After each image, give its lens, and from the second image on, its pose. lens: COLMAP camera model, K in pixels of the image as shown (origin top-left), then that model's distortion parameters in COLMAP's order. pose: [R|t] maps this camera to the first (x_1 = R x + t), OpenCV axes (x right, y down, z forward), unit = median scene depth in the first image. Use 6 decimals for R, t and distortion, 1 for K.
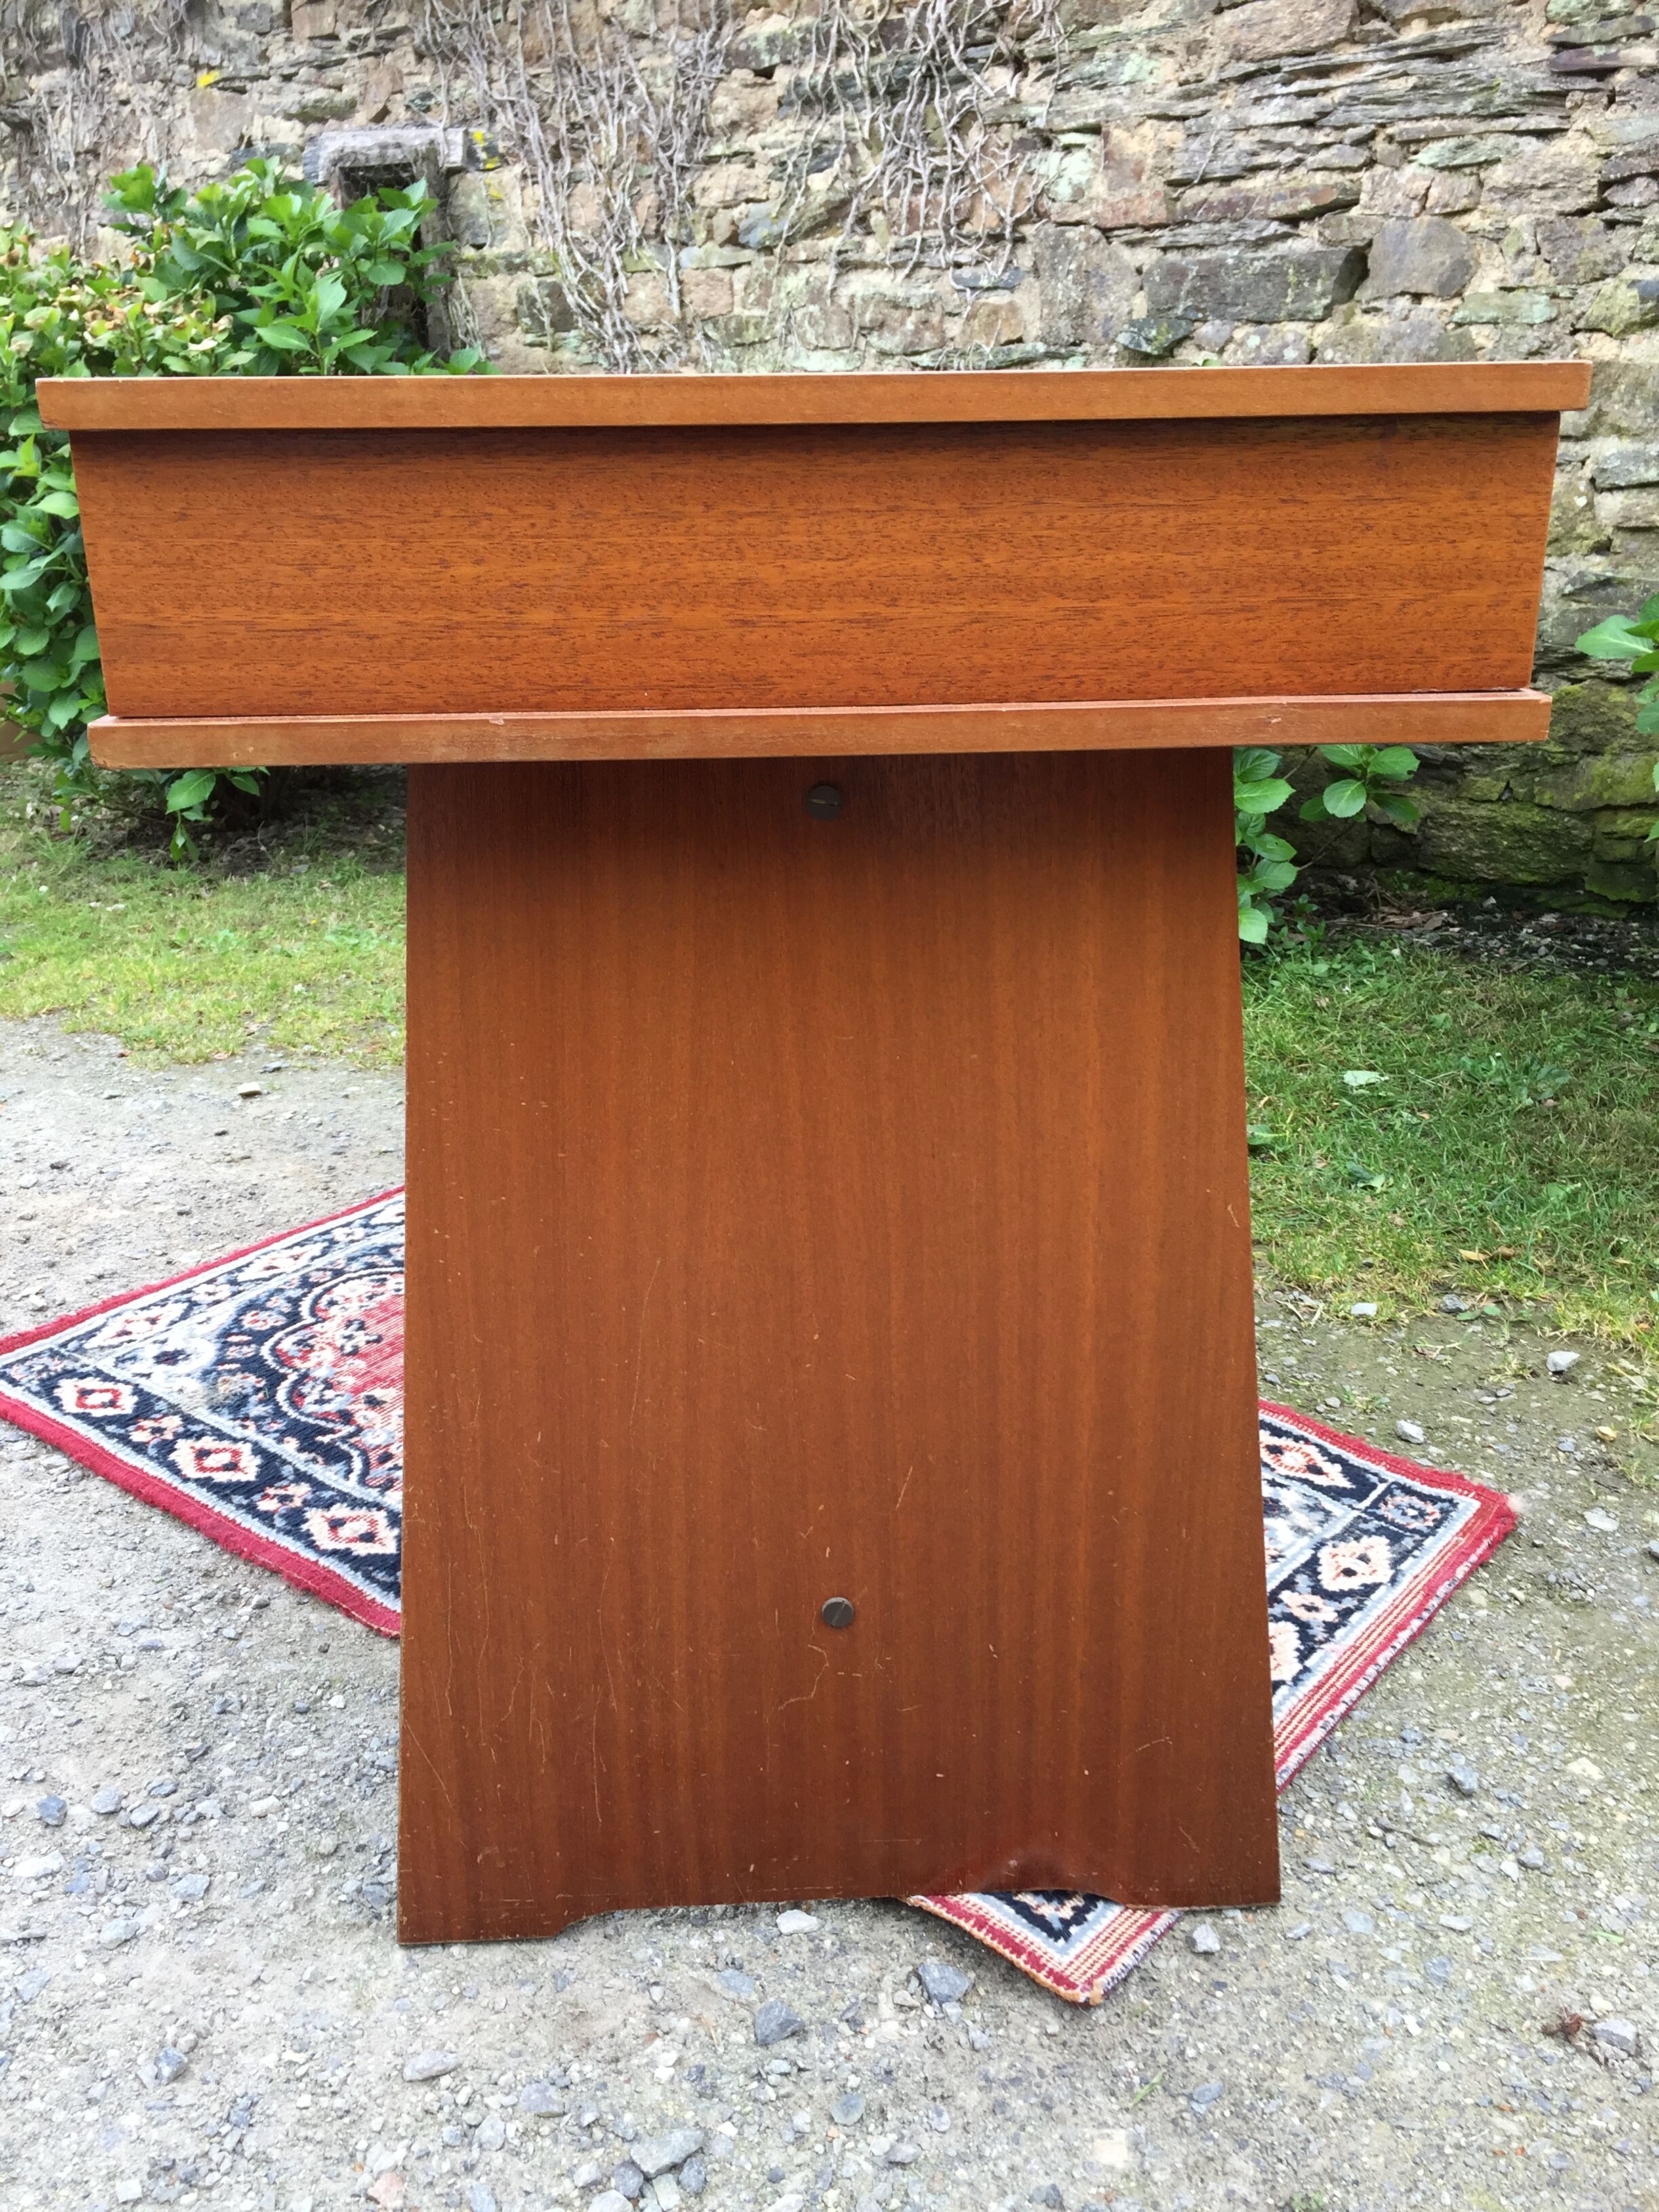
lens RADIAL K [[1915.6, 0, 832.7], [0, 1915.6, 1085.9], [0, 0, 1]] dist [0.082934, -0.120960]
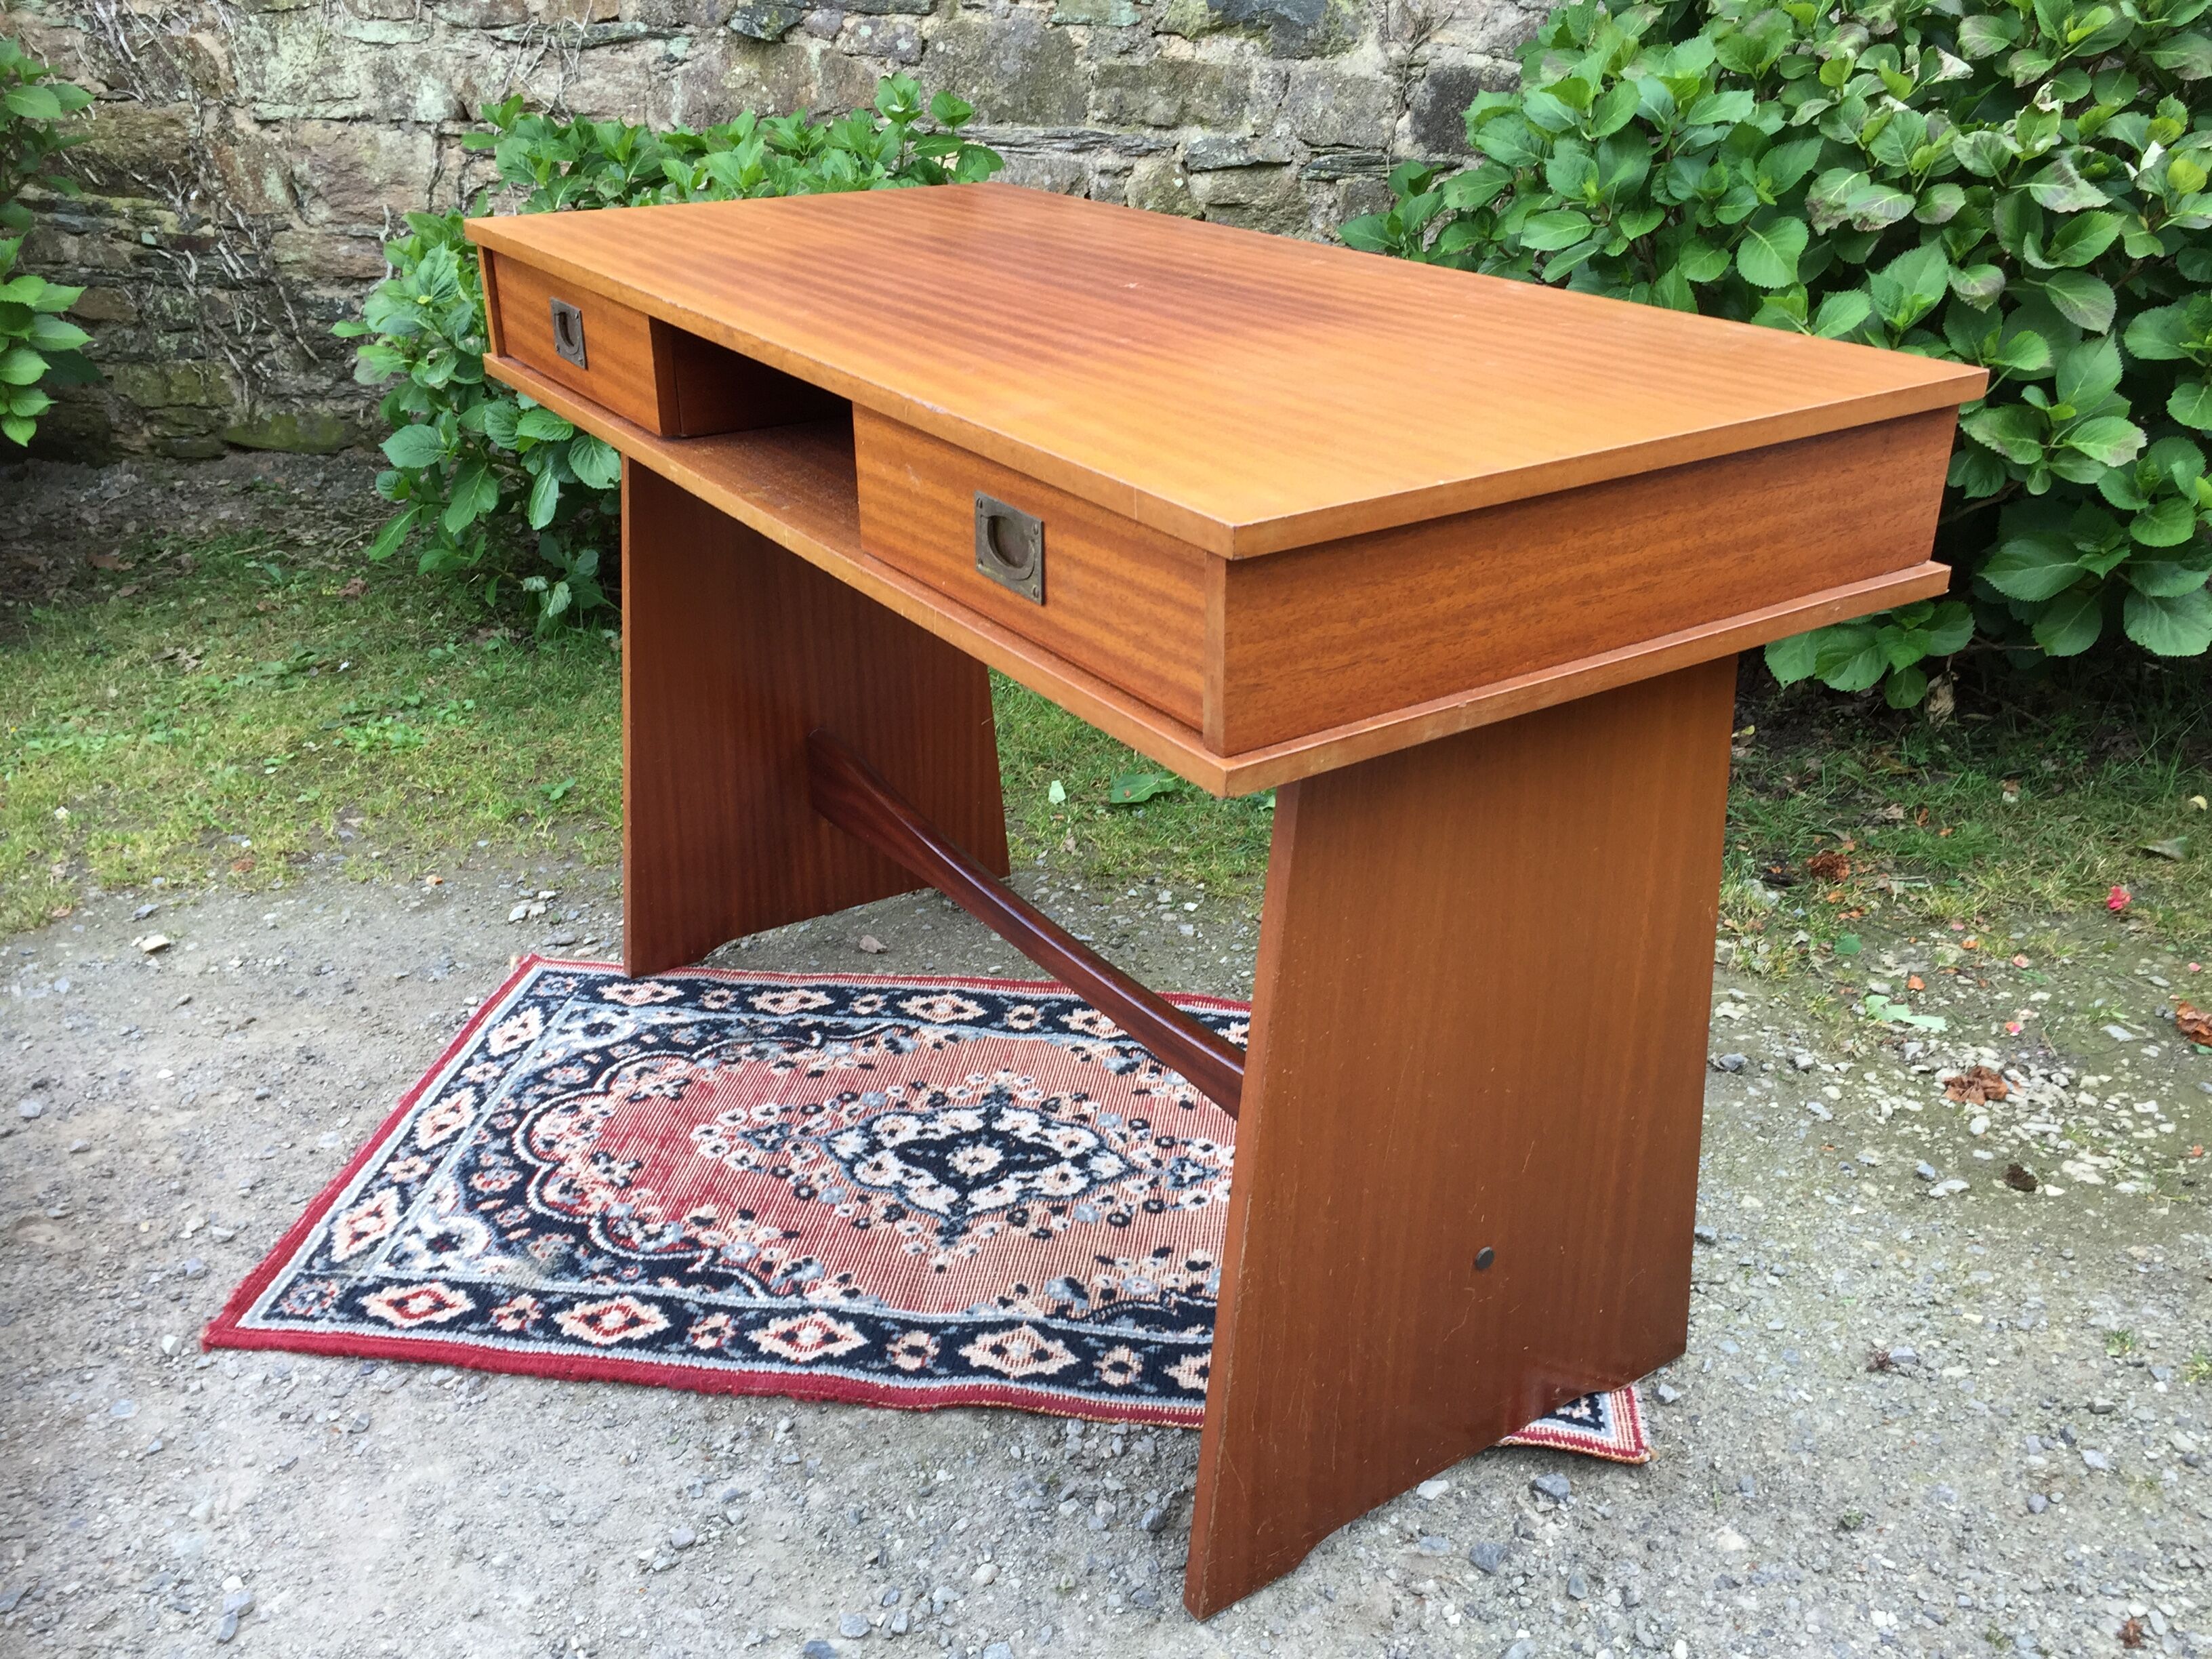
lens RADIAL K [[1873.0, 0, 1102.4], [0, 1873.0, 827.0], [0, 0, 1]] dist [0.081458, -0.120620]
pose [[0.861377, -0.206688, 0.464015, -0.268627], [0.160742, 0.977443, 0.136993, -0.080734], [-0.481863, -0.043416, 0.875170, -0.004340]]
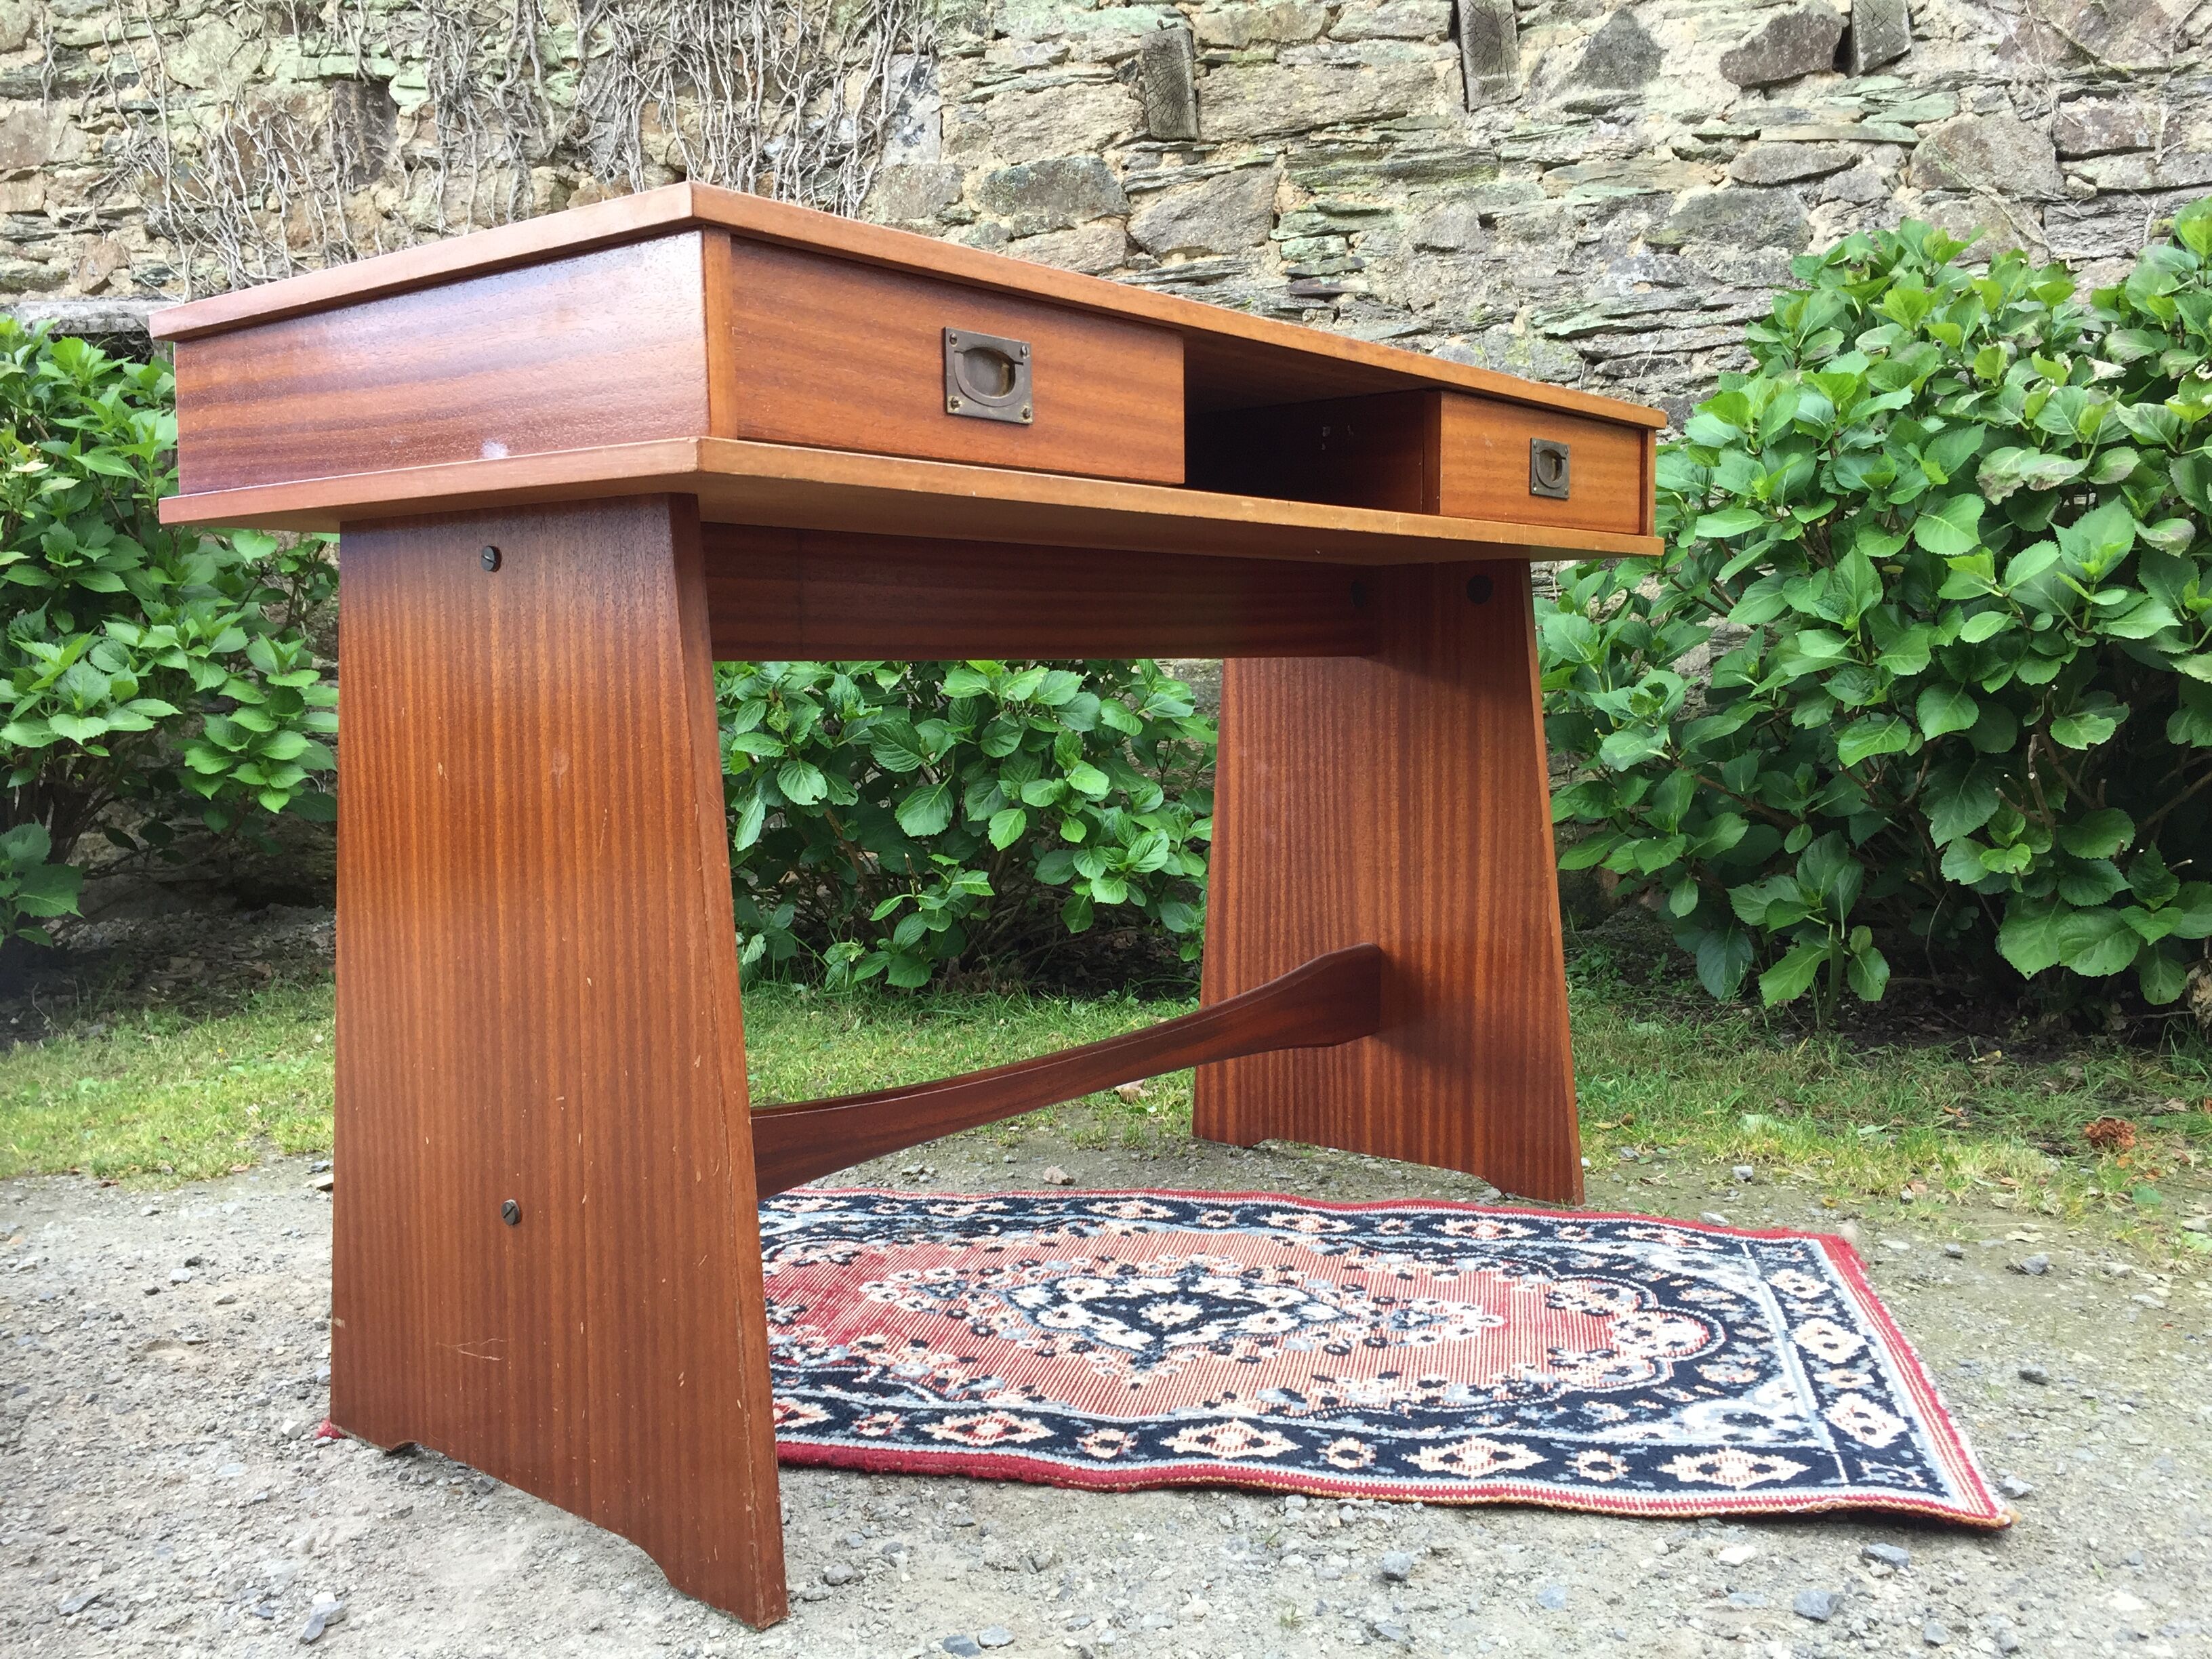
lens RADIAL K [[1873.0, 0, 1102.5], [0, 1873.0, 820.4], [0, 0, 1]] dist [0.083607, -0.112859]
pose [[0.902041, -0.043904, 0.429411, -0.290439], [0.153802, 0.962212, -0.224706, 0.080834], [-0.403319, 0.268739, 0.874707, 0.033420]]
